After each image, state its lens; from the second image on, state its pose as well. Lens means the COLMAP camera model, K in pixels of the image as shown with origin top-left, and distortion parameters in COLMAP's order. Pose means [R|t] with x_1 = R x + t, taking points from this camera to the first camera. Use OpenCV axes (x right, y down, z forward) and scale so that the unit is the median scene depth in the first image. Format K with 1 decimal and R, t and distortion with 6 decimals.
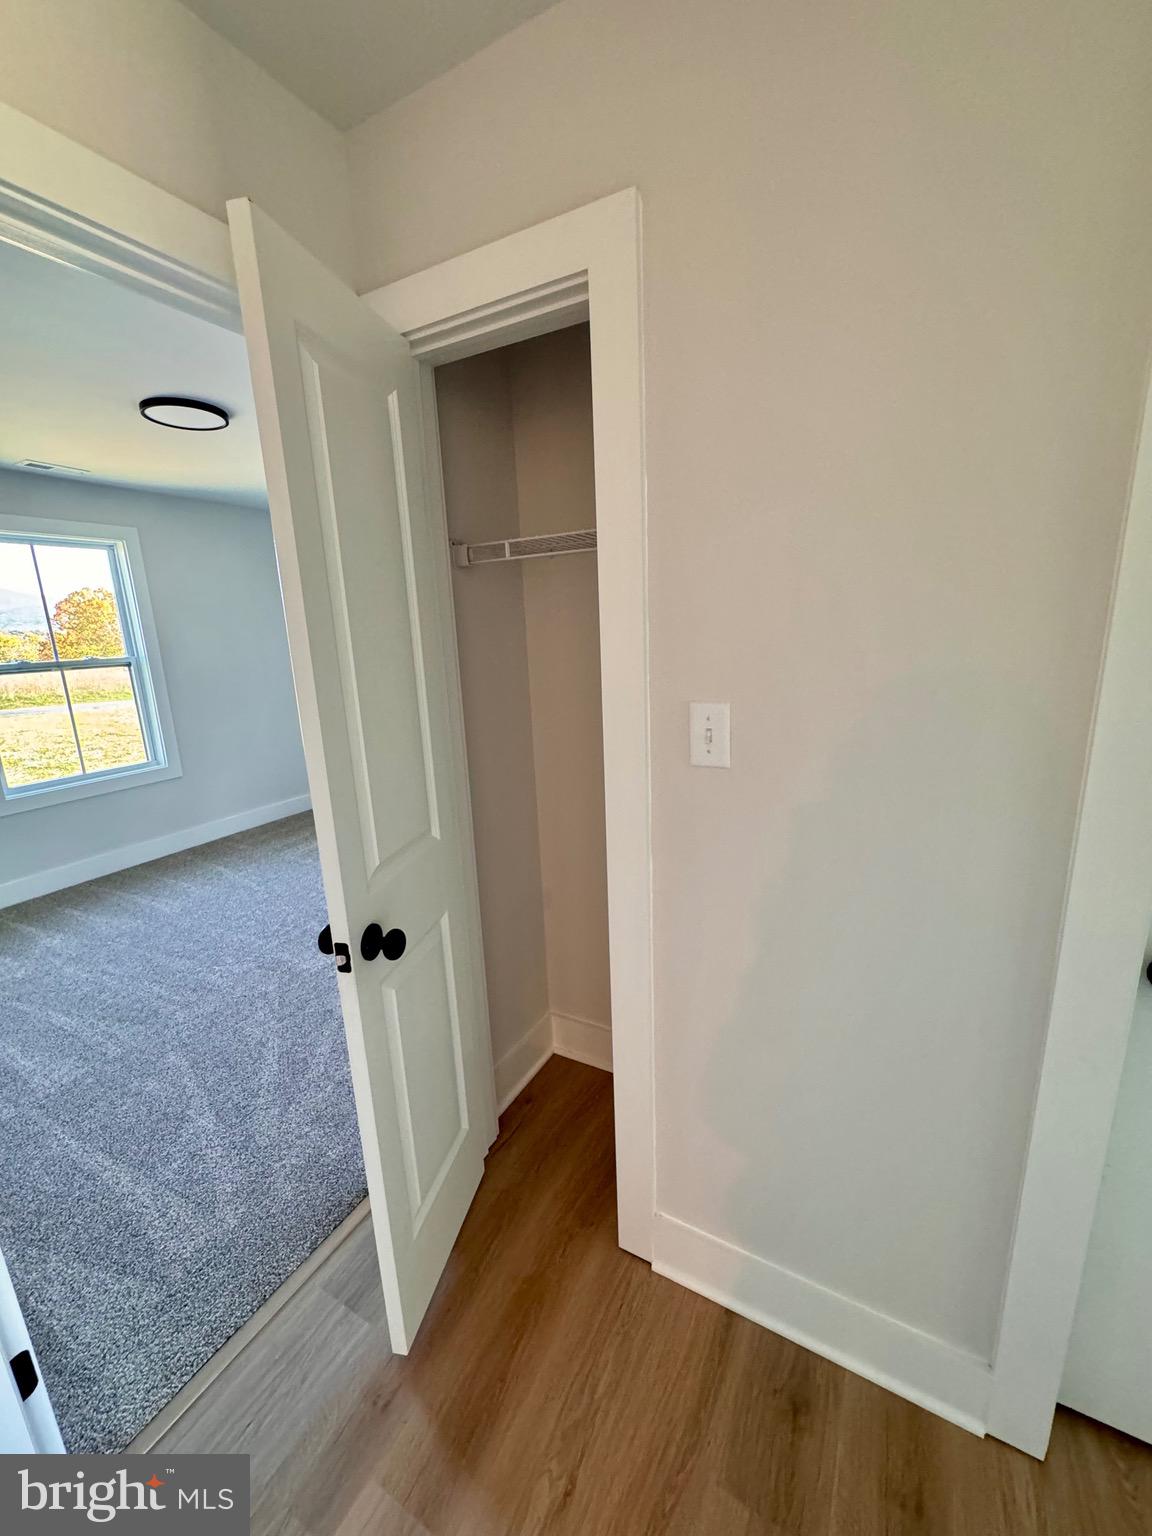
lens RADIAL K [[613.7, 0, 576.0], [0, 613.7, 768.0], [0, 0, 1]] dist [-0.000485, -0.000502]
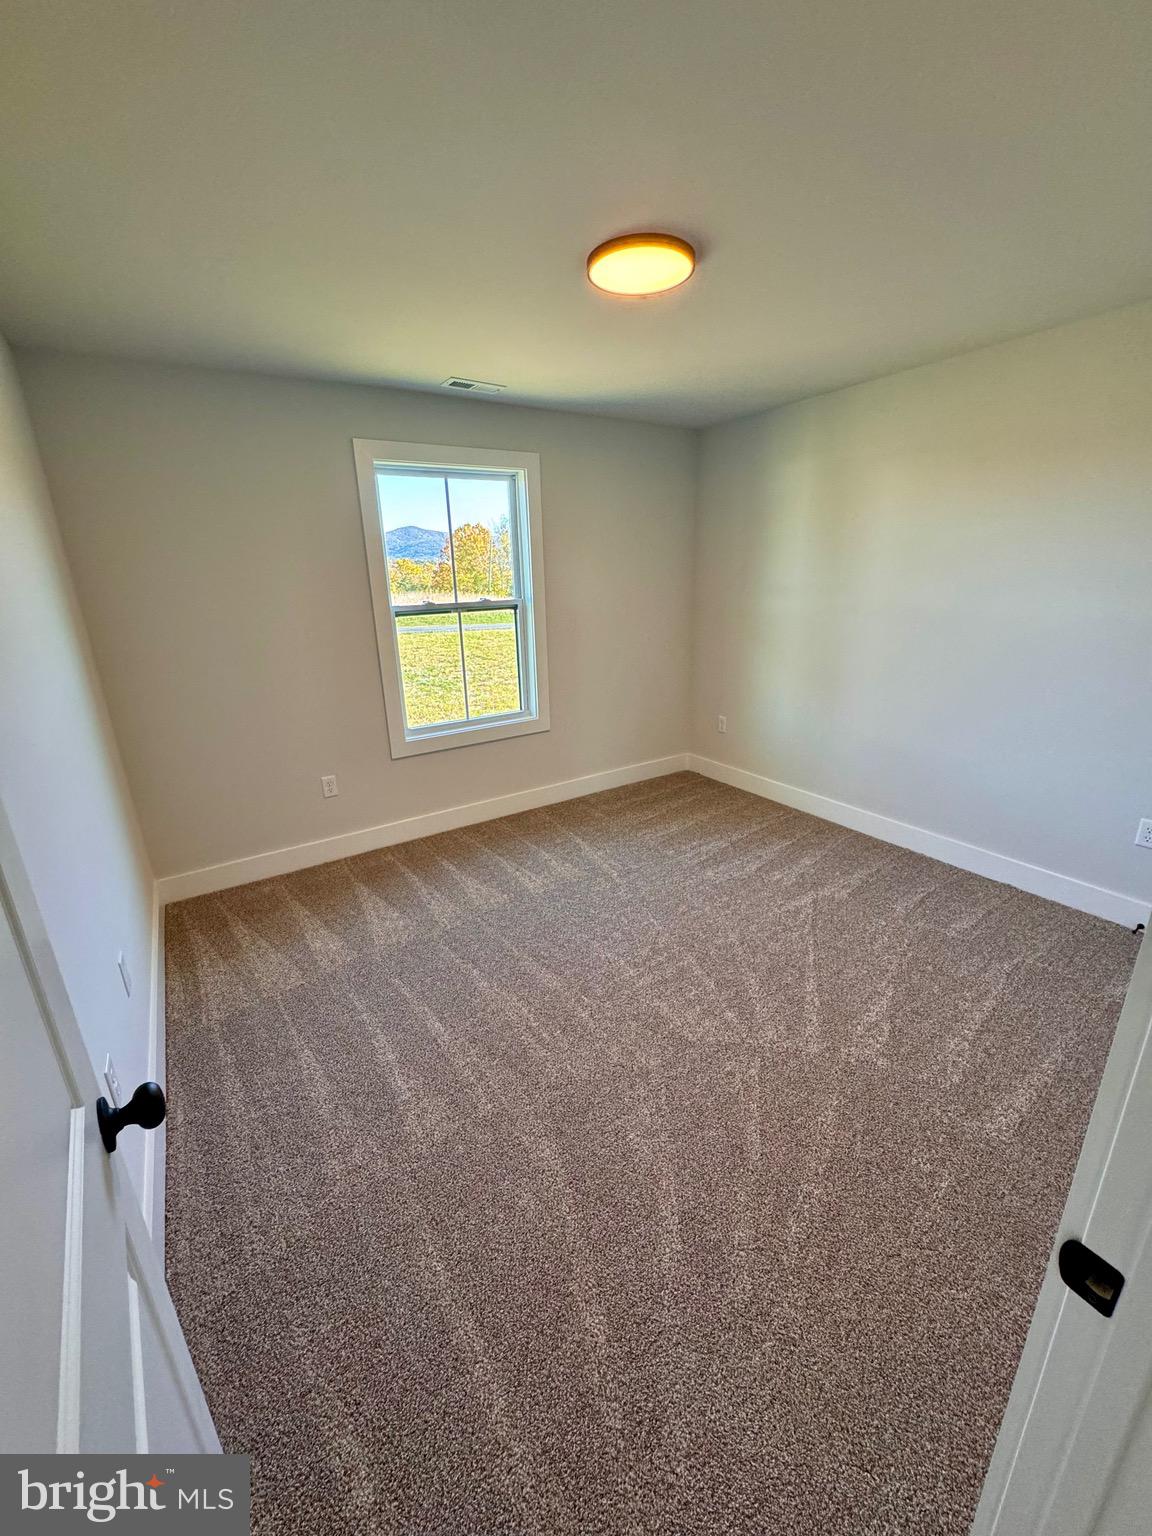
lens RADIAL K [[613.7, 0, 576.0], [0, 613.7, 768.0], [0, 0, 1]] dist [-0.000485, -0.000502]
pose [[0.882060, 0.156739, -0.444300, -0.206333], [-0.110884, 0.985612, 0.127565, -0.060981], [0.457902, -0.063255, 0.886749, 0.209232]]
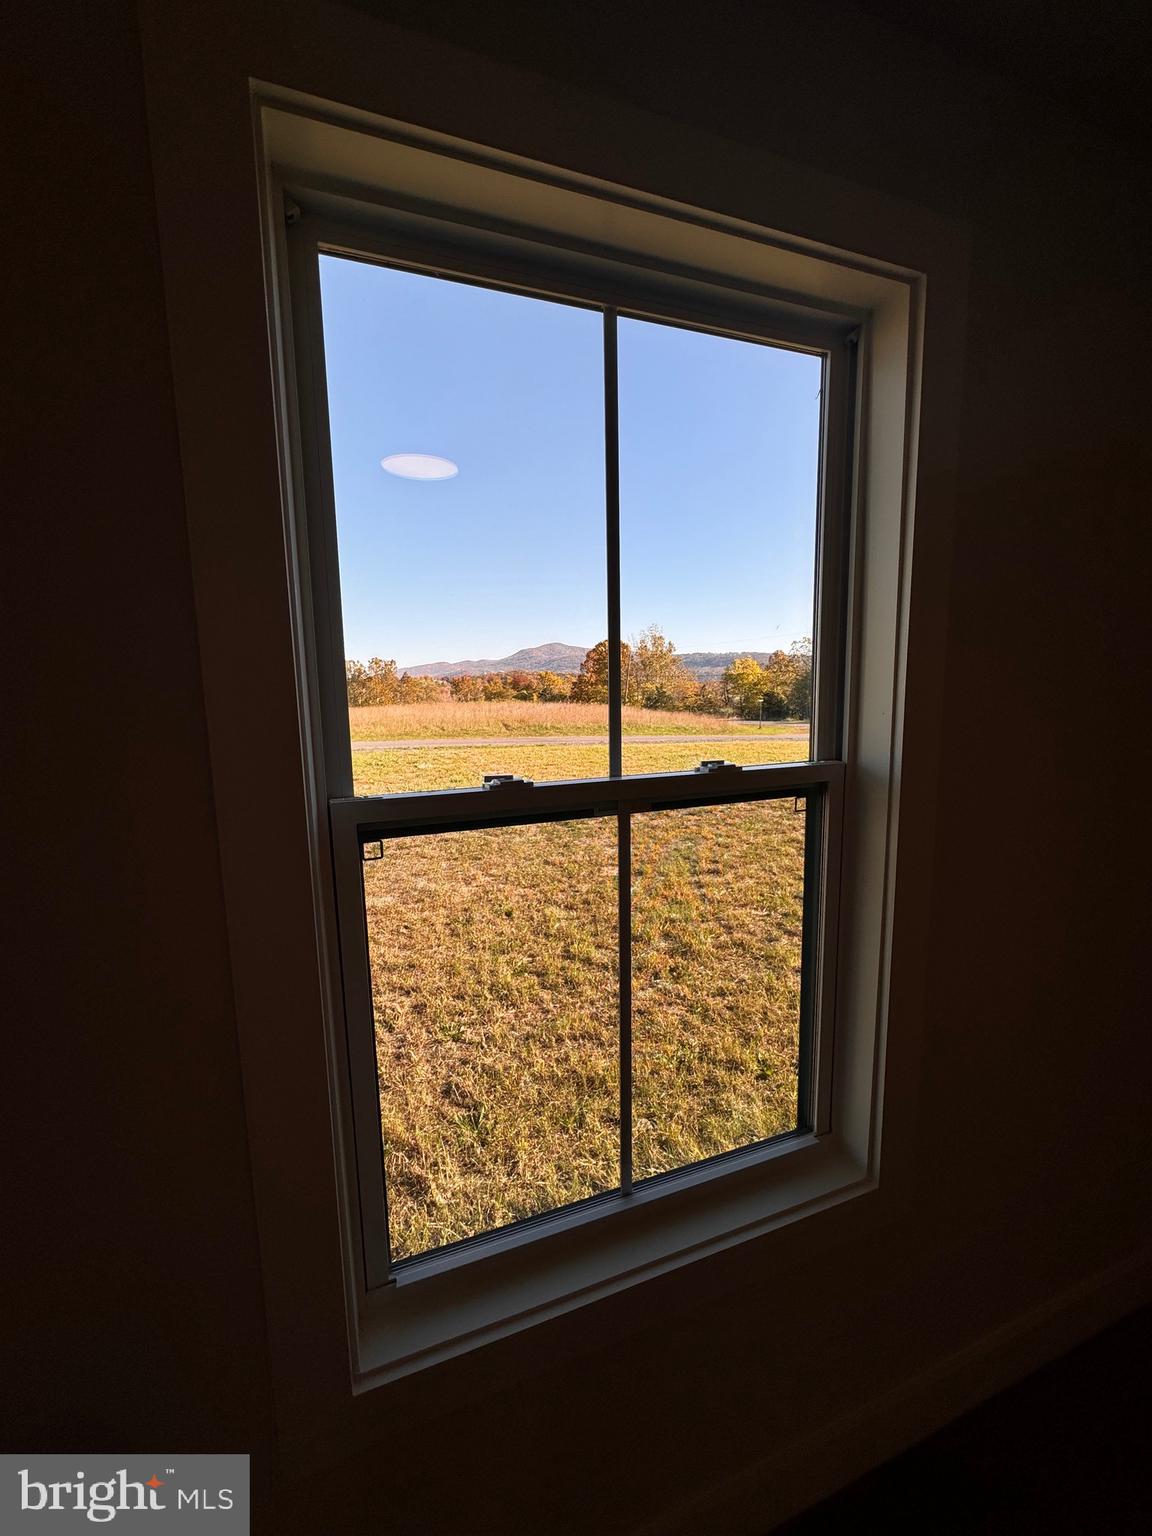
lens RADIAL K [[613.7, 0, 576.0], [0, 613.7, 768.0], [0, 0, 1]] dist [-0.000485, -0.000502]
pose [[0.762474, 0.108630, -0.637835, -0.699574], [-0.154665, 0.987827, -0.016651, -0.172222], [0.628261, 0.111346, 0.769993, 0.799665]]
